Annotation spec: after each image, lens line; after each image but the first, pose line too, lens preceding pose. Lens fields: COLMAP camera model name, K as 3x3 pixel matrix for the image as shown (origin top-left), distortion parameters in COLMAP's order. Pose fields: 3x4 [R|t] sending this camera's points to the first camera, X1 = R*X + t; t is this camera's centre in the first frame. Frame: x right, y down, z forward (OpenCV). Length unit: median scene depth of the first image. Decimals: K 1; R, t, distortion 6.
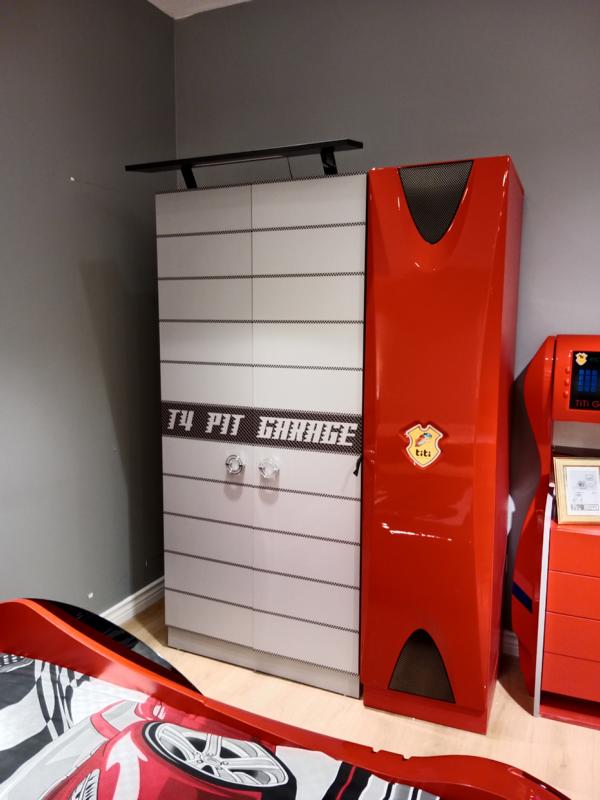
lens RADIAL K [[624.8, 0, 298.4], [0, 624.8, 395.8], [0, 0, 1]] dist [0.100338, -0.158898]
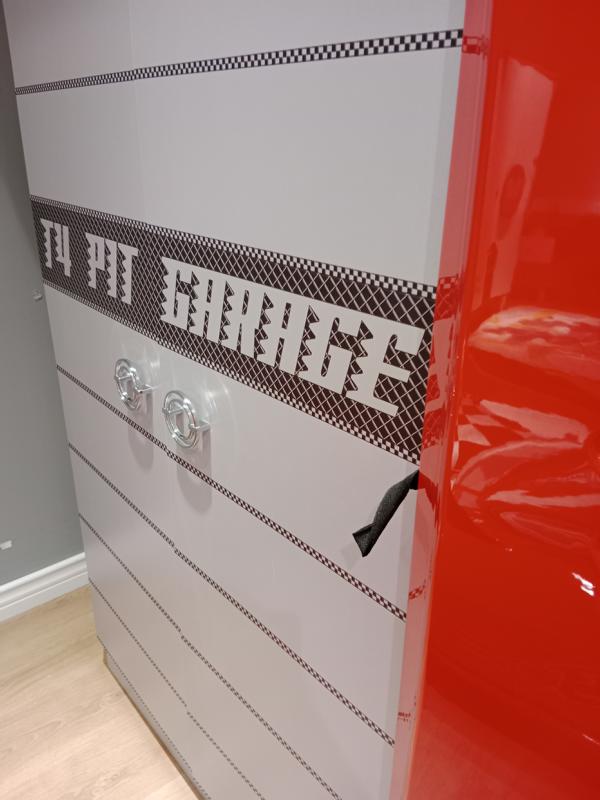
lens RADIAL K [[624.8, 0, 298.4], [0, 624.8, 395.8], [0, 0, 1]] dist [0.100338, -0.158898]
pose [[0.909048, 0.168010, -0.381320, 0.135737], [-0.060411, 0.958582, 0.278336, 0.008184], [0.412290, -0.229985, 0.881546, 0.747284]]
